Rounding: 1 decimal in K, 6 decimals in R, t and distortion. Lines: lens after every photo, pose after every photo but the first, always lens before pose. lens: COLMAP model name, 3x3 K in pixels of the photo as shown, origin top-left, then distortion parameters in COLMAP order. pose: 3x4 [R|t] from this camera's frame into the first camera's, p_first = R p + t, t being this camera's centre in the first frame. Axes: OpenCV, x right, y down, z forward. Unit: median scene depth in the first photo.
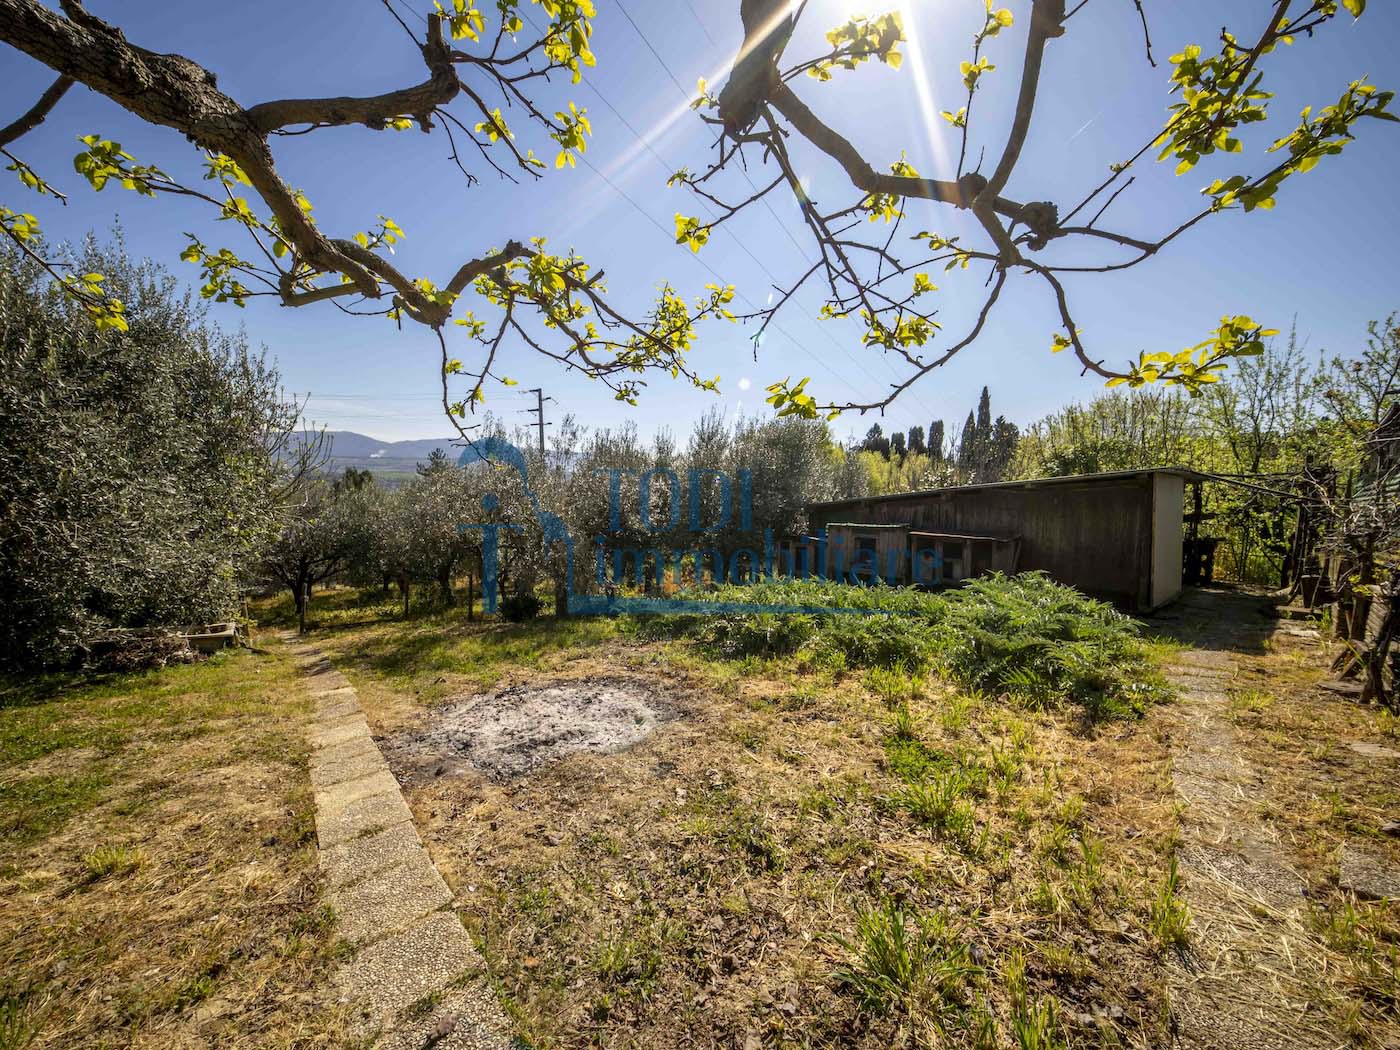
lens RADIAL K [[515.7, 0, 696.5], [0, 515.7, 525.1], [0, 0, 1]] dist [0.000489, 0.000020]
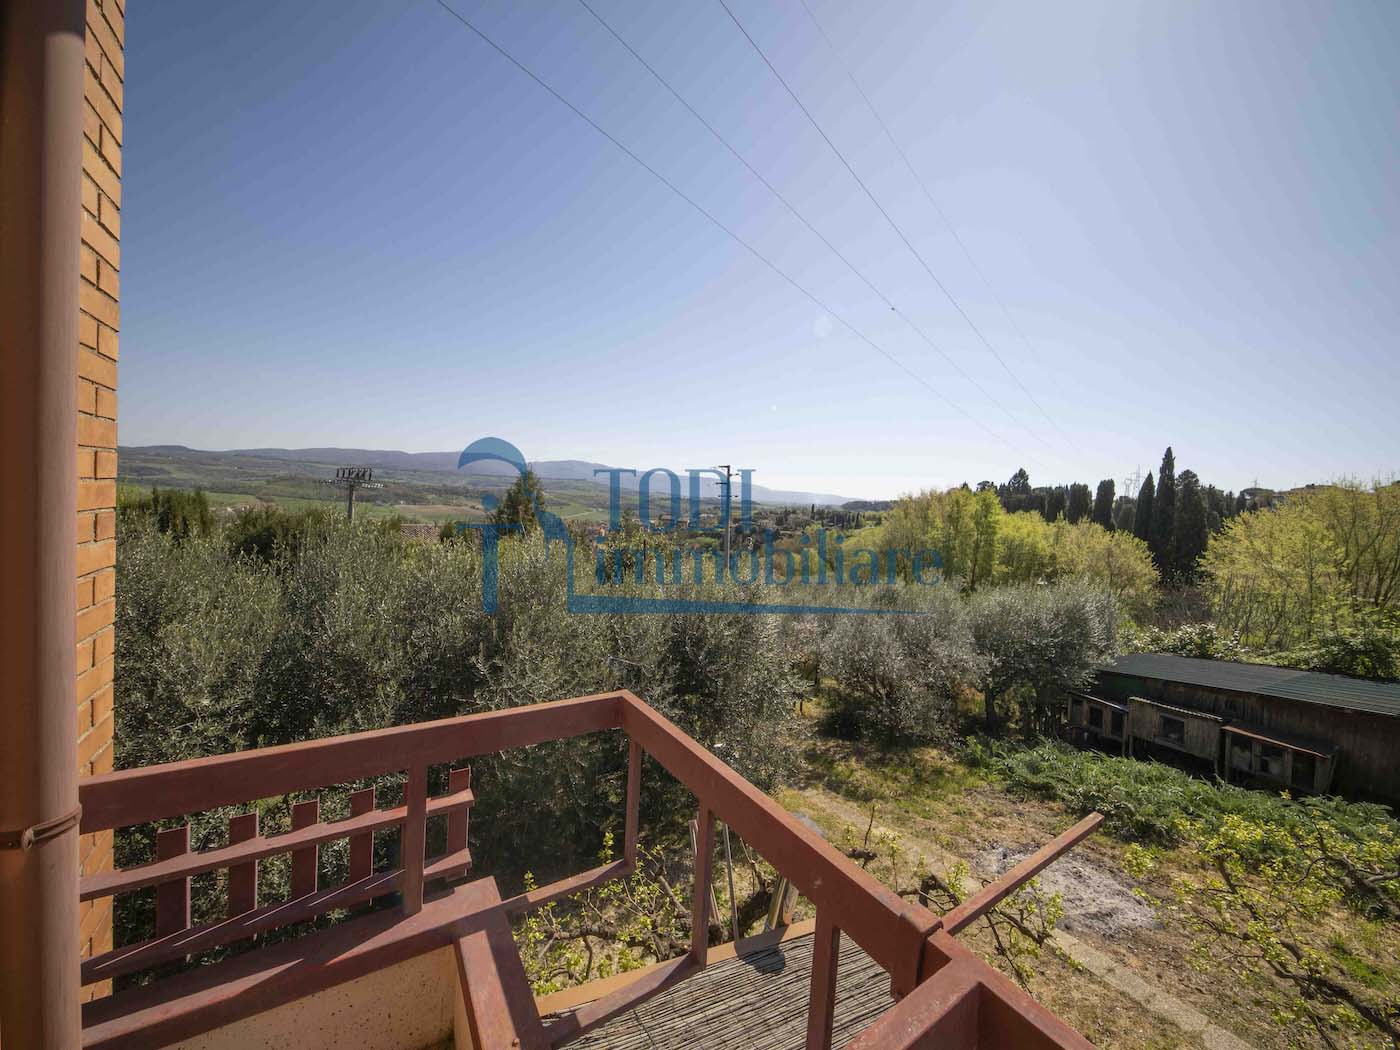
lens RADIAL K [[523.2, 0, 706.4], [0, 523.2, 523.5], [0, 0, 1]] dist [0.000844, 0.000079]
pose [[0.981272, 0.045647, -0.187140, -0.467784], [-0.056483, 0.996997, -0.052983, -0.263559], [0.184160, 0.062561, 0.980903, -0.397223]]
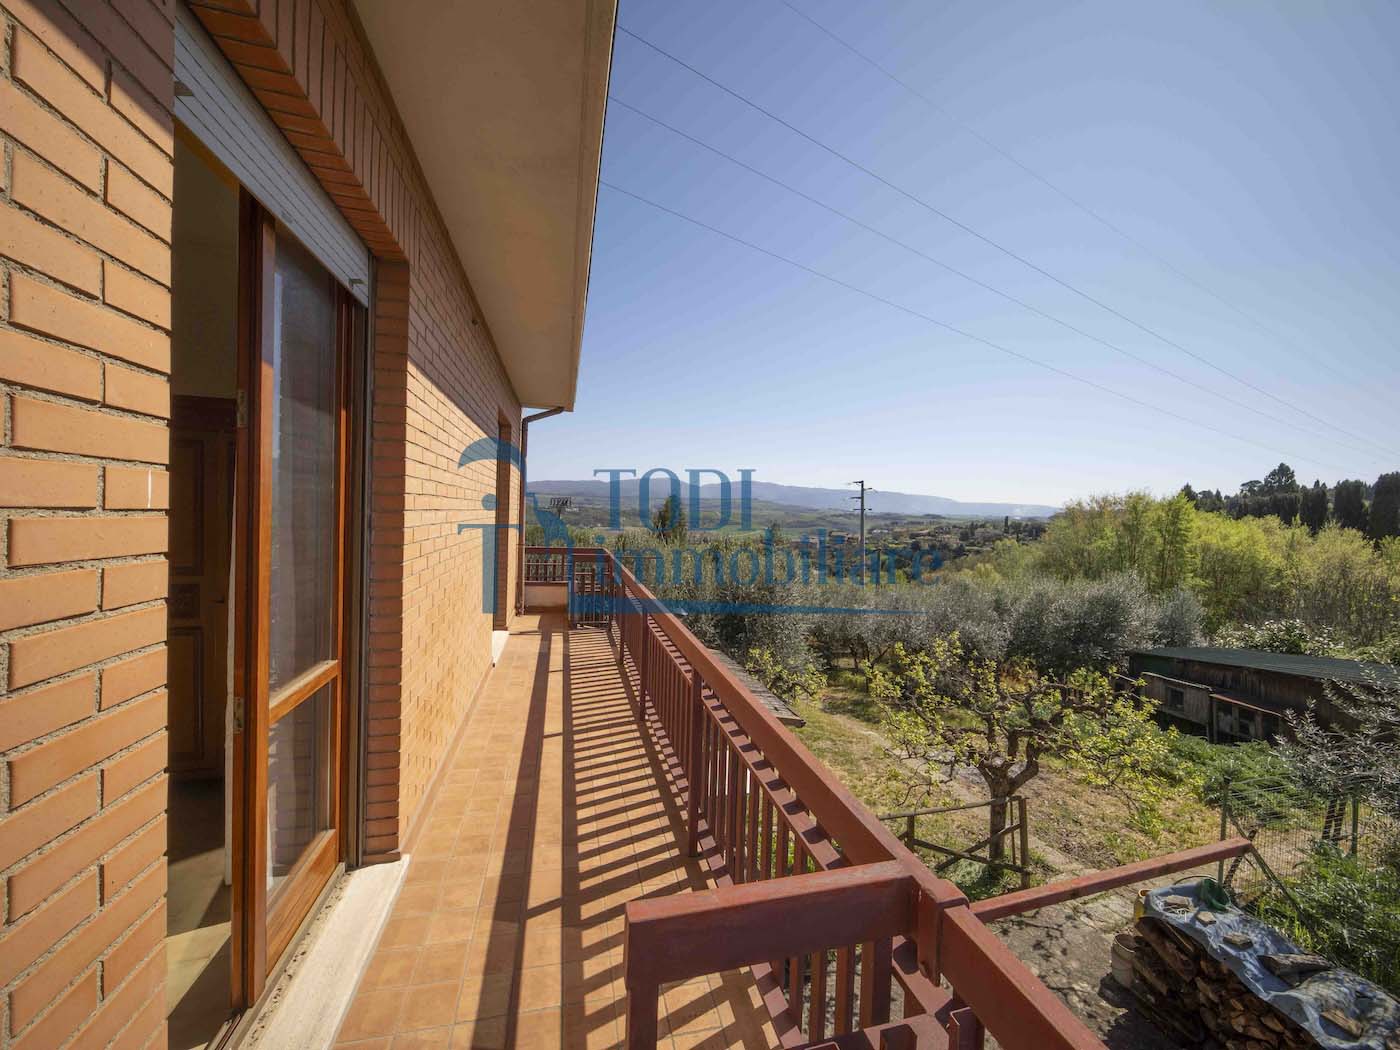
lens RADIAL K [[523.2, 0, 706.4], [0, 523.2, 523.5], [0, 0, 1]] dist [0.000844, 0.000079]
pose [[0.870994, 0.015920, -0.491035, -0.078449], [-0.056733, 0.996048, -0.068340, -0.217706], [0.488006, 0.087381, 0.868455, -0.769473]]
